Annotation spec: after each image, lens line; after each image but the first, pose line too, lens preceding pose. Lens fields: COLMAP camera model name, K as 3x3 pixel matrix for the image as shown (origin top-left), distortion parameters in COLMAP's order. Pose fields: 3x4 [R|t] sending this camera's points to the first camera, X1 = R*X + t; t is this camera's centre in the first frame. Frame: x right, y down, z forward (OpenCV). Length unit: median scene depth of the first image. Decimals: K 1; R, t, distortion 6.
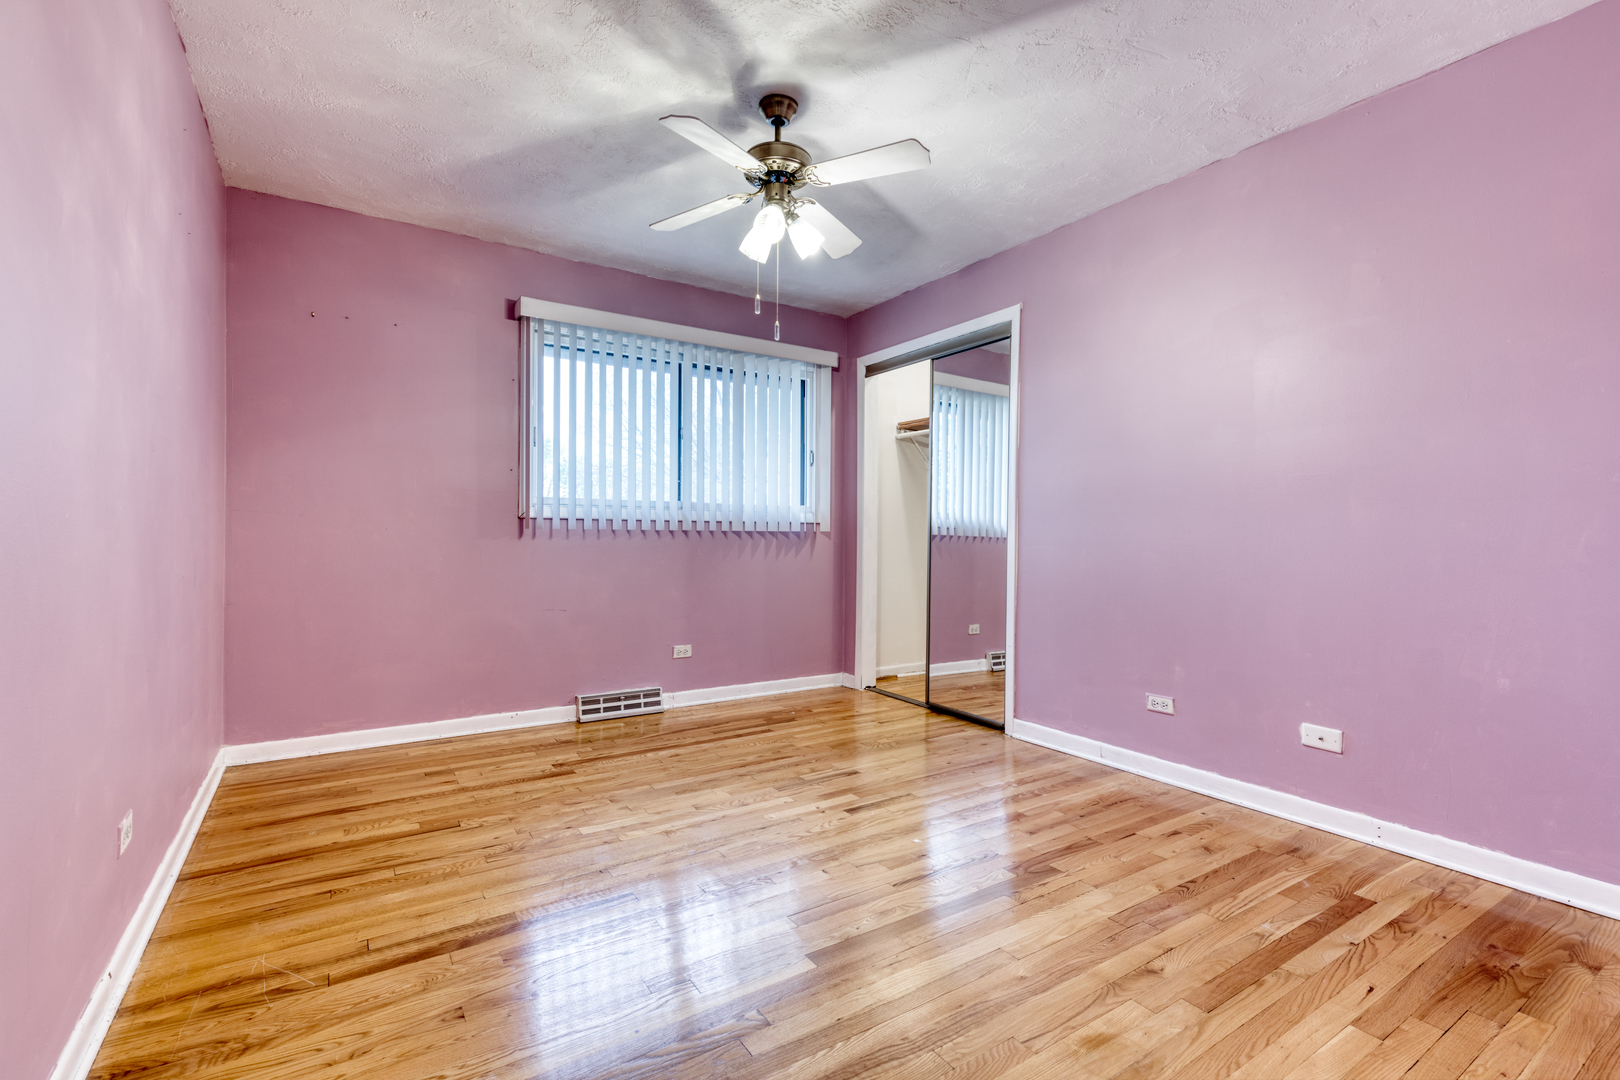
lens RADIAL K [[734.9, 0, 817.3], [0, 734.9, 539.2], [0, 0, 1]] dist [0.009755, 0.000394]
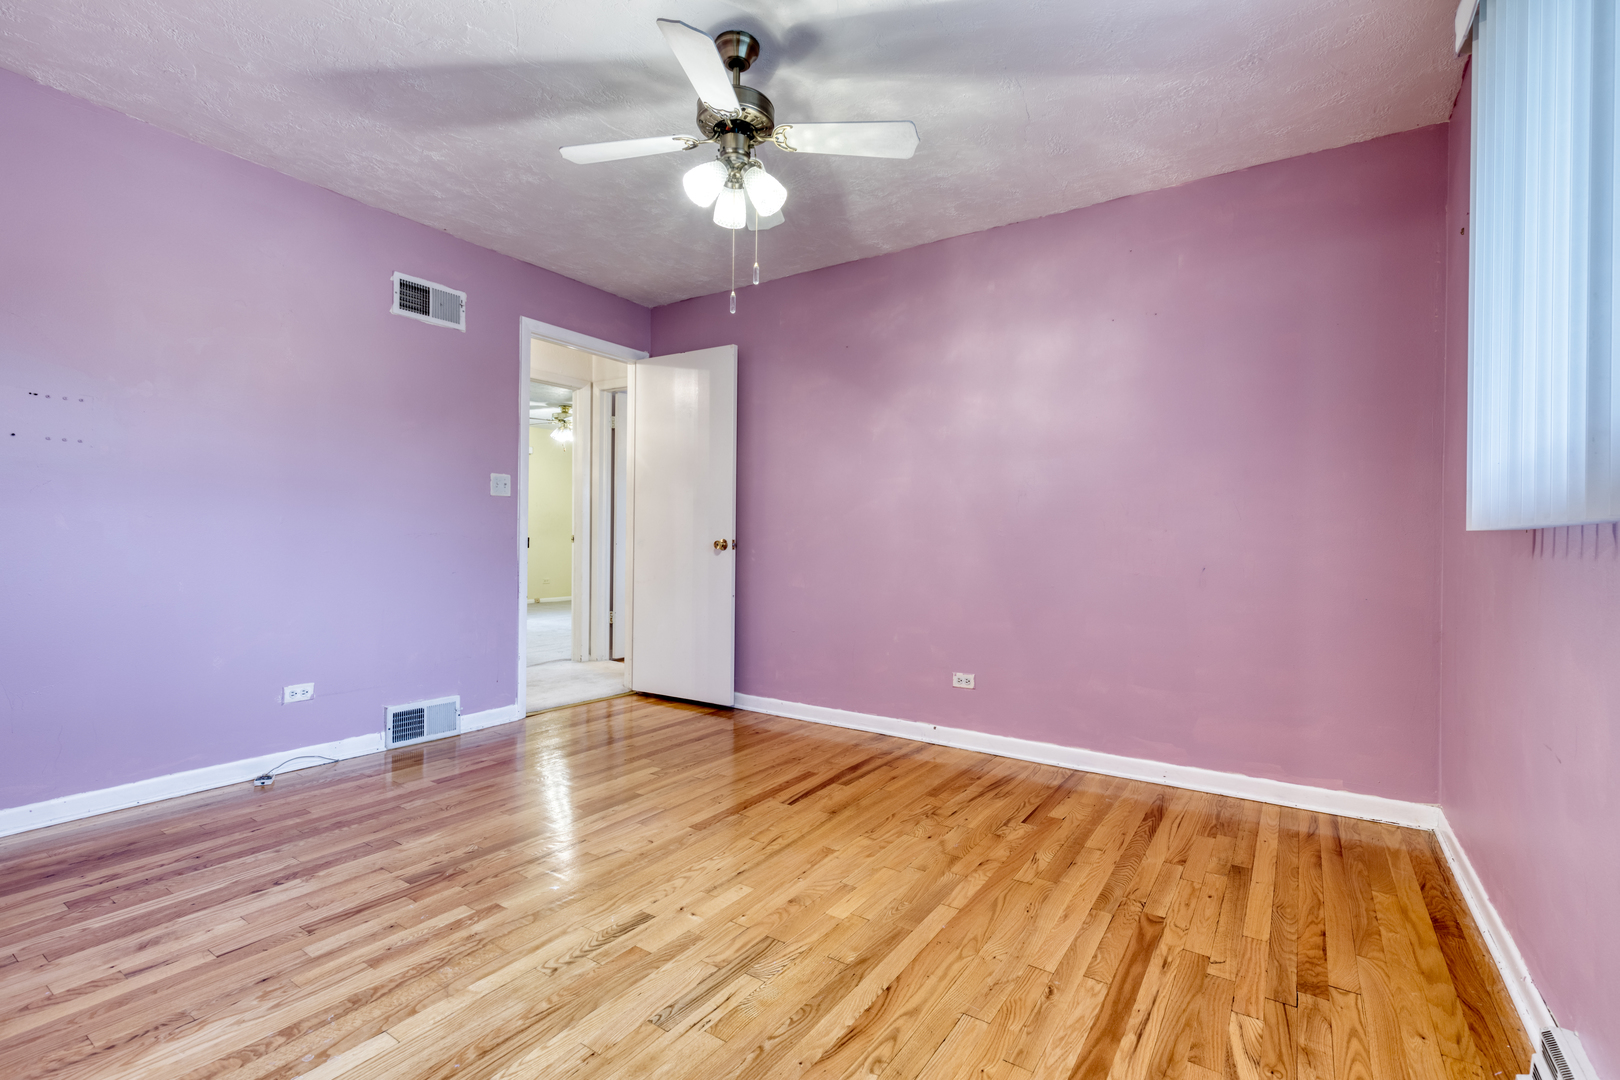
lens RADIAL K [[734.9, 0, 817.3], [0, 734.9, 539.2], [0, 0, 1]] dist [0.009755, 0.000394]
pose [[-0.920552, -0.016902, -0.390255, 0.188438], [-0.017938, 0.999839, -0.000991, -0.002353], [0.390208, 0.006088, -0.920706, 1.832905]]
